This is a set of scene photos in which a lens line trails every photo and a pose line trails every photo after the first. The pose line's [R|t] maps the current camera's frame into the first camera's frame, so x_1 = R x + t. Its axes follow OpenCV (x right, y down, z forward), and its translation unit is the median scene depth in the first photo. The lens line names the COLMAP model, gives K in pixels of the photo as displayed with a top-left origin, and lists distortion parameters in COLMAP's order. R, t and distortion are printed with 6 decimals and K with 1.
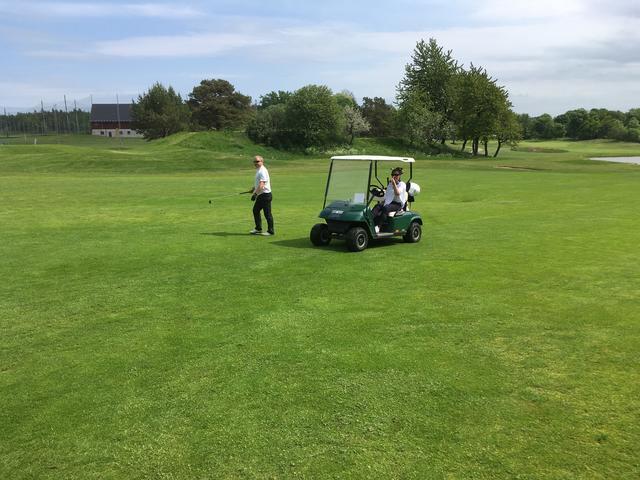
lens RADIAL K [[543.7, 0, 318.4], [0, 543.7, 239.2], [0, 0, 1]] dist [0.059610, -0.078996]
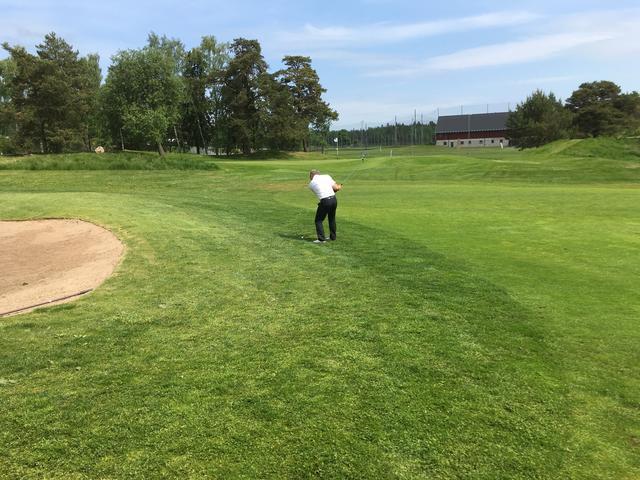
lens RADIAL K [[543.7, 0, 319.1], [0, 543.7, 238.3], [0, 0, 1]] dist [0.059610, -0.078996]
pose [[0.847683, 0.071399, -0.525677, -0.081830], [-0.080655, 0.996728, 0.005317, 0.001754], [0.524337, 0.037891, 0.850668, -0.015363]]
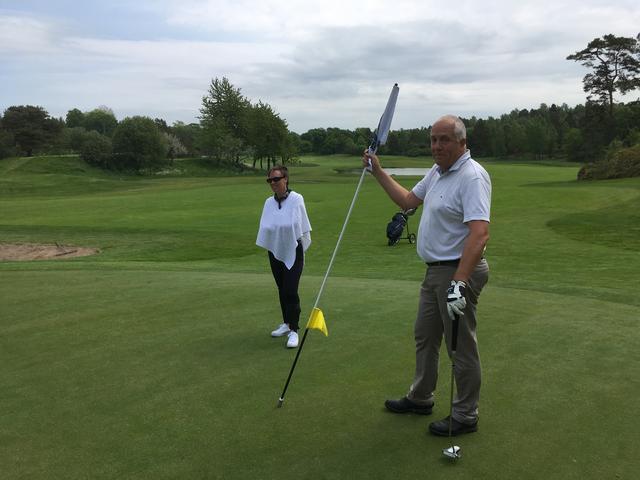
lens RADIAL K [[543.7, 0, 322.0], [0, 543.7, 240.8], [0, 0, 1]] dist [0.059610, -0.078996]
pose [[0.900067, -0.081924, 0.427980, -0.152251], [0.091234, 0.995829, -0.001249, 0.017823], [-0.426093, 0.040171, 0.903787, -0.182666]]
